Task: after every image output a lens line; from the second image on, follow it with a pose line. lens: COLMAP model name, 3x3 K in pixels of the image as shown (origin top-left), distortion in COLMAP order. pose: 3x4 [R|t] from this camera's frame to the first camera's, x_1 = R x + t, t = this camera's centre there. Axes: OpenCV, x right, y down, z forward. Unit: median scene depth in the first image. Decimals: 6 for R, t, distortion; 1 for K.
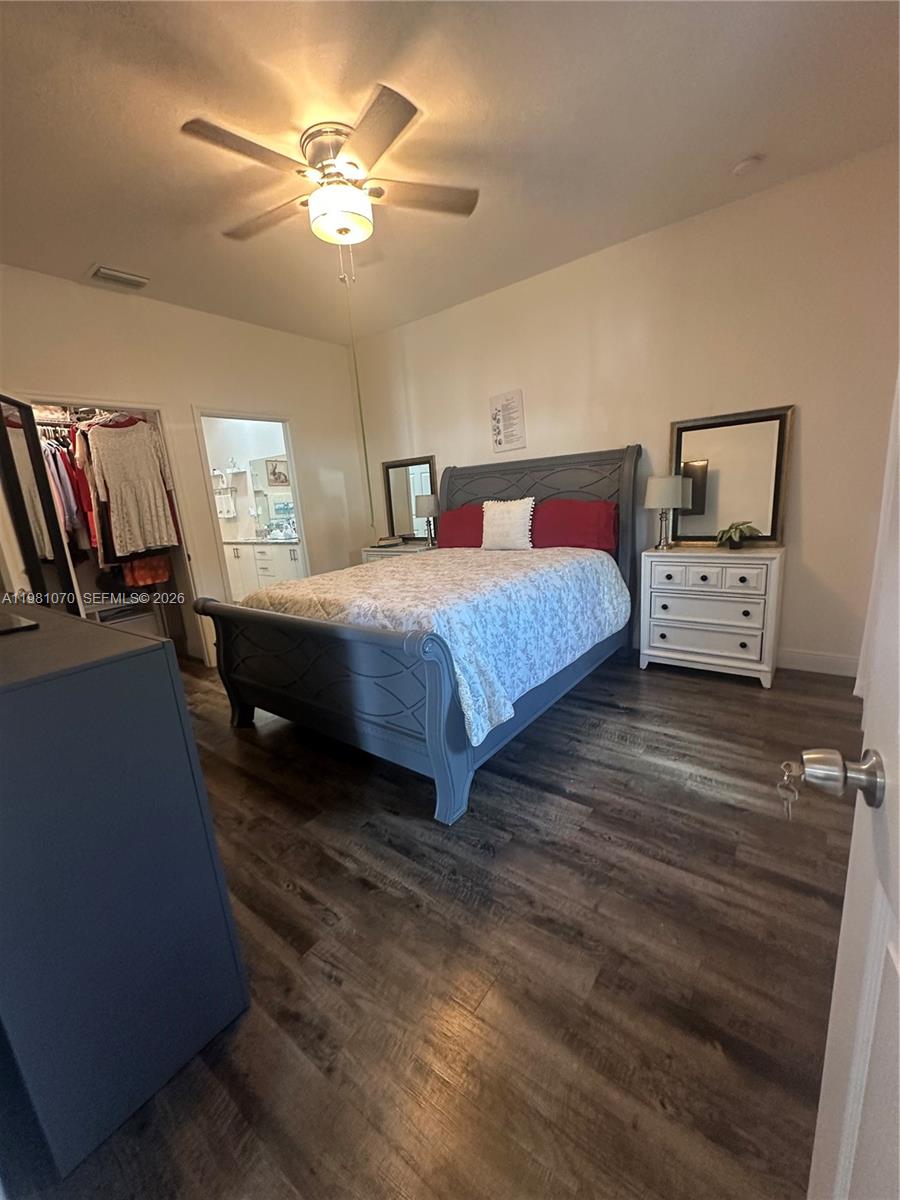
lens RADIAL K [[478.4, 0, 448.8], [0, 478.4, 597.8], [0, 0, 1]] dist [-0.005281, 0.001475]
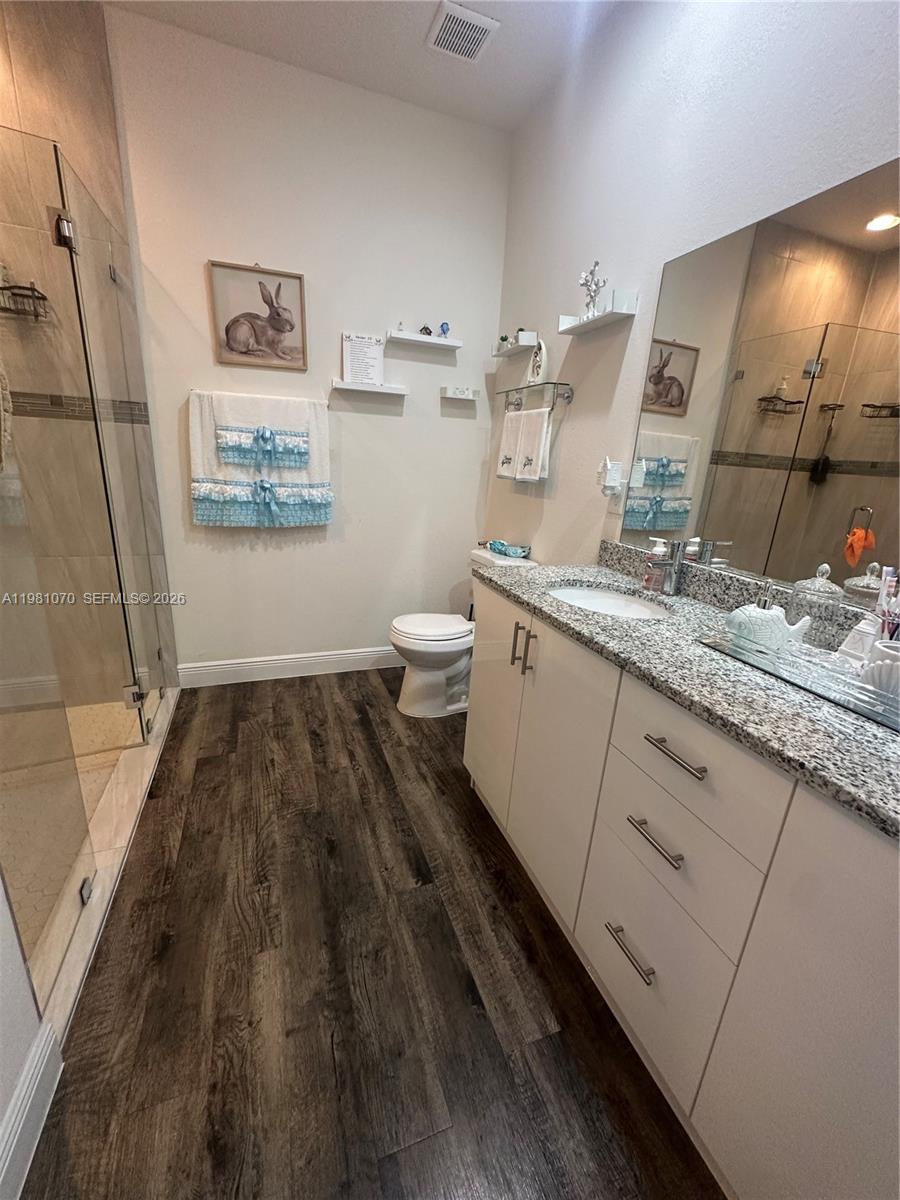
lens RADIAL K [[478.4, 0, 445.2], [0, 478.4, 601.7], [0, 0, 1]] dist [-0.005281, 0.001475]
pose [[0.836410, 0.270080, -0.476943, -0.289330], [-0.230820, 0.962810, 0.140427, -0.107246], [0.497132, -0.007366, 0.867644, 0.608261]]
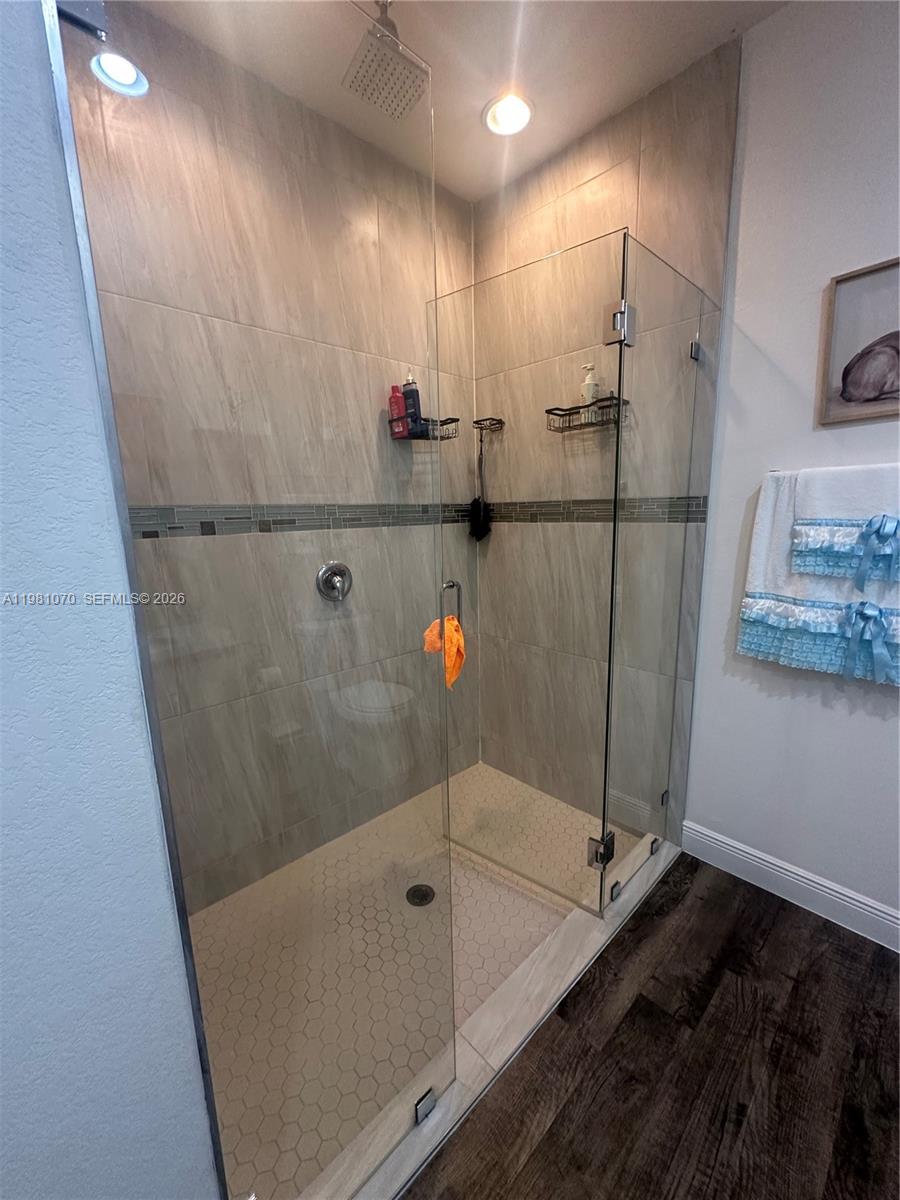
lens RADIAL K [[478.4, 0, 453.7], [0, 478.4, 601.0], [0, 0, 1]] dist [-0.005281, 0.001475]
pose [[-0.157658, 0.261511, -0.952237, -0.358462], [-0.178182, 0.940936, 0.287908, -0.136975], [0.971285, 0.215062, -0.101749, 0.683796]]
